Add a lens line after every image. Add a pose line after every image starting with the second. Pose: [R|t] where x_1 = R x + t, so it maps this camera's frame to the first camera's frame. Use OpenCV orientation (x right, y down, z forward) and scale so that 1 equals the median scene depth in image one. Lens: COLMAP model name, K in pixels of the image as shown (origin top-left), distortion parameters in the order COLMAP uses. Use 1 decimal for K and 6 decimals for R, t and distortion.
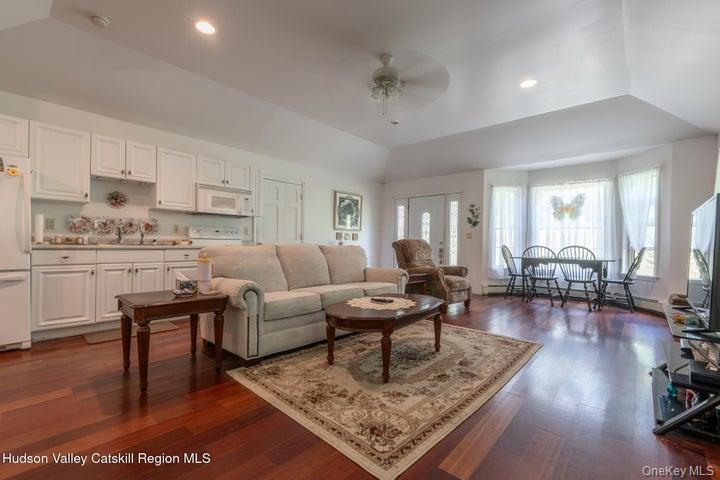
lens RADIAL K [[322.6, 0, 367.4], [0, 322.6, 252.0], [0, 0, 1]] dist [0.004757, -0.000706]
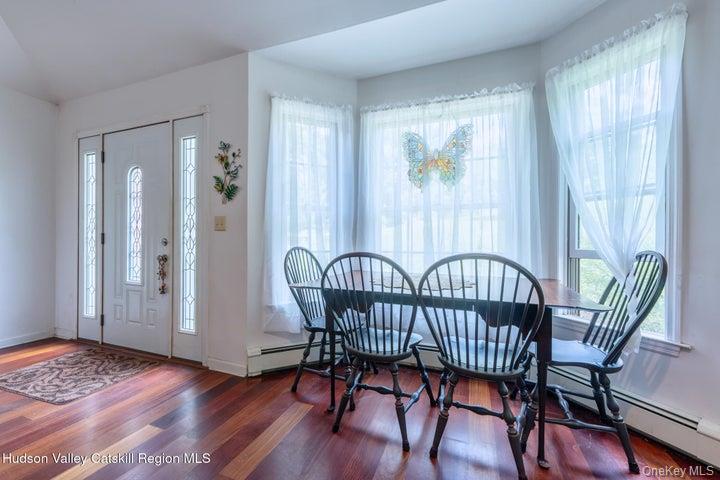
lens RADIAL K [[291.0, 0, 361.2], [0, 291.0, 243.7], [0, 0, 1]] dist [-0.000407, 0.000442]
pose [[0.940707, -0.007408, 0.339138, 0.386221], [0.012257, 0.999851, -0.012160, -0.021230], [-0.338997, 0.015596, 0.940658, 0.659916]]
